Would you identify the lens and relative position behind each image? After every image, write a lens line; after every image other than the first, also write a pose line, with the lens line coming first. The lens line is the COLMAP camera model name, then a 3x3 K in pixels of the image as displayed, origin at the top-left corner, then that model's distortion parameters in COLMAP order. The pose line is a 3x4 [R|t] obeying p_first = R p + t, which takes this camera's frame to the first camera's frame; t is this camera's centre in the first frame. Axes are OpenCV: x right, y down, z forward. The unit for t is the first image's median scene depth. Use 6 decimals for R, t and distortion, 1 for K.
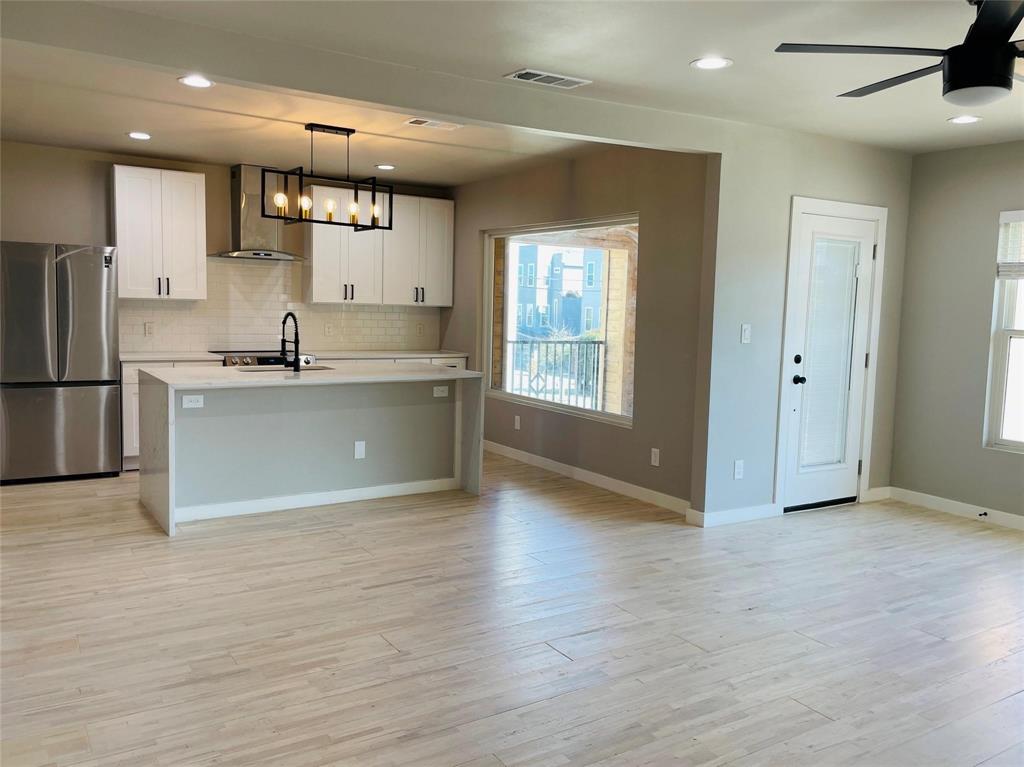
lens RADIAL K [[837.5, 0, 523.7], [0, 837.5, 378.1], [0, 0, 1]] dist [0.037317, -0.001177]
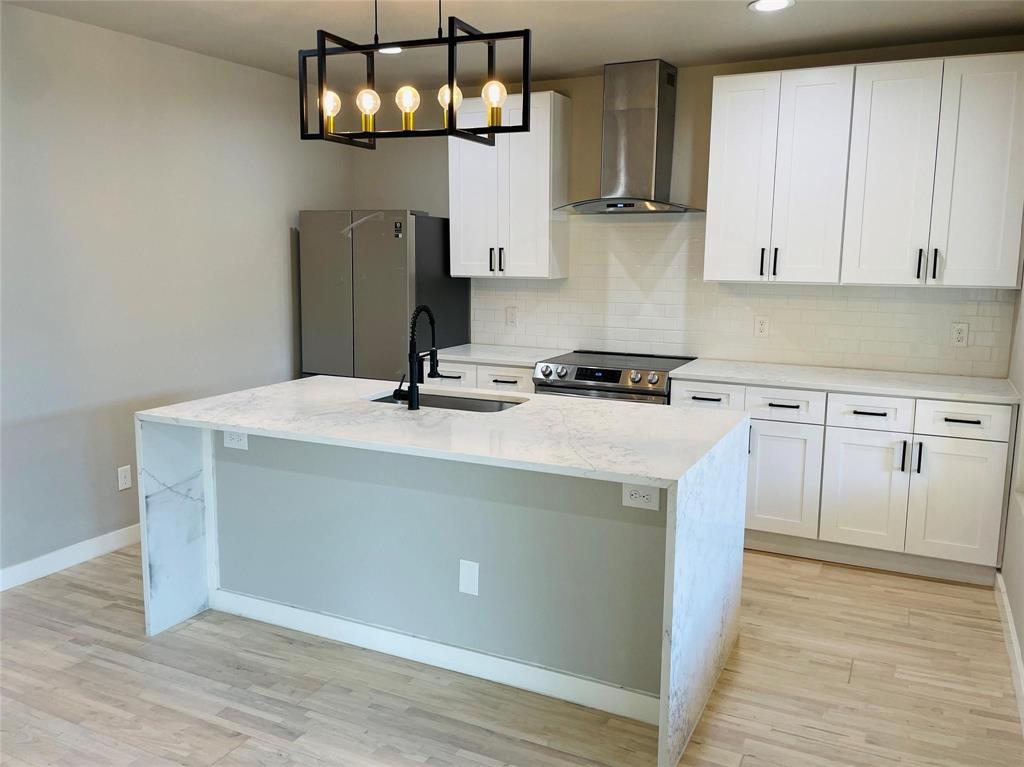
lens RADIAL K [[818.8, 0, 517.0], [0, 818.8, 372.6], [0, 0, 1]] dist [0.039385, -0.009186]
pose [[0.512874, 0.103515, -0.852200, 0.231961], [-0.071044, 0.994416, 0.078034, -0.079191], [0.855519, 0.020522, 0.517364, 0.756197]]
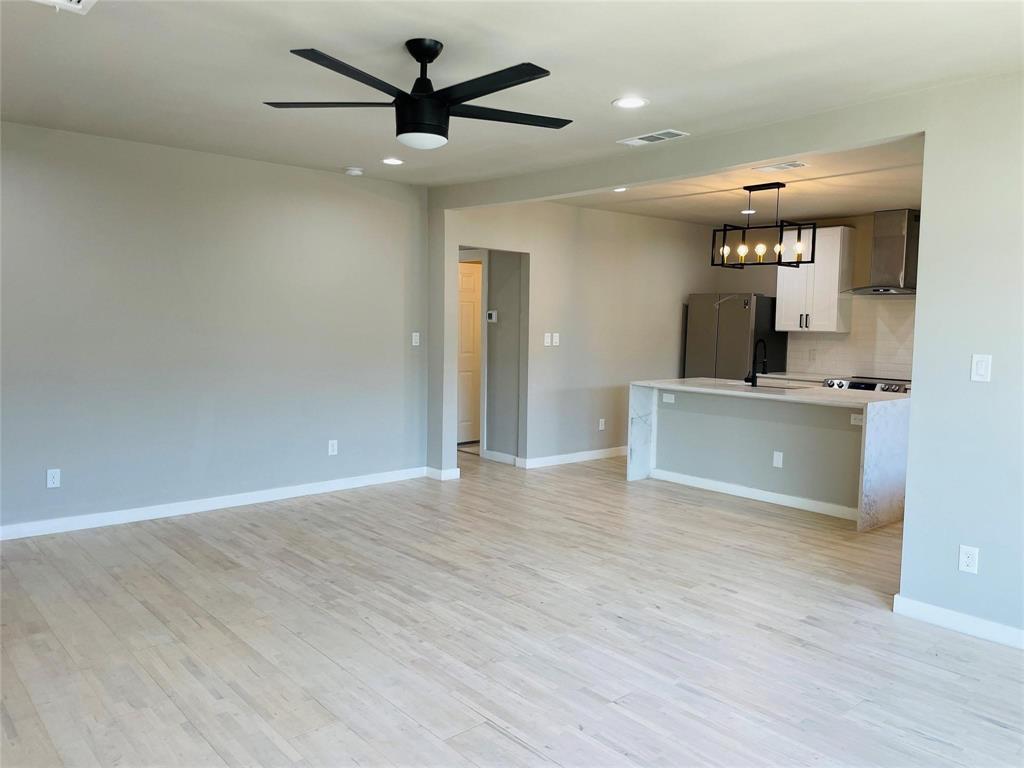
lens RADIAL K [[783.3, 0, 510.7], [0, 783.3, 379.6], [0, 0, 1]] dist [0.088577, -0.141184]
pose [[0.135590, 0.052819, -0.989356, 0.803164], [-0.105136, 0.993707, 0.038642, -0.024769], [0.985171, 0.098778, 0.140290, 0.477556]]
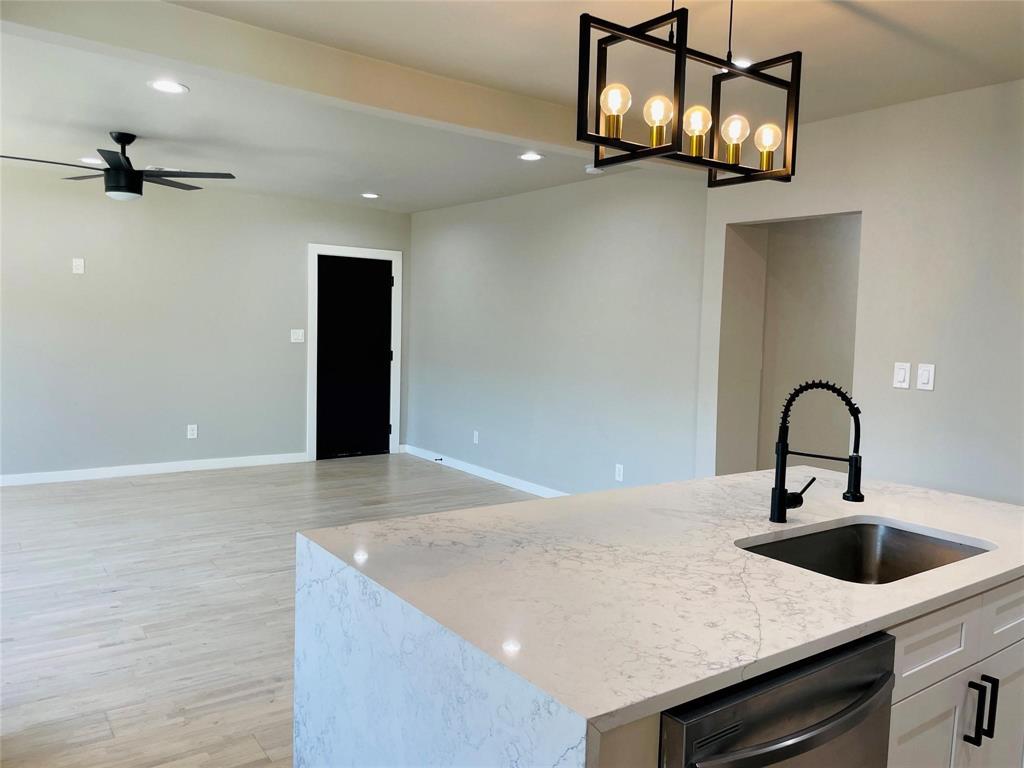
lens RADIAL K [[783.3, 0, 510.7], [0, 783.3, 379.6], [0, 0, 1]] dist [0.088577, -0.141184]
pose [[-0.996851, -0.059858, -0.052001, -0.110606], [-0.067733, 0.983801, 0.165977, -0.128243], [0.041224, 0.168976, -0.984758, 1.329379]]
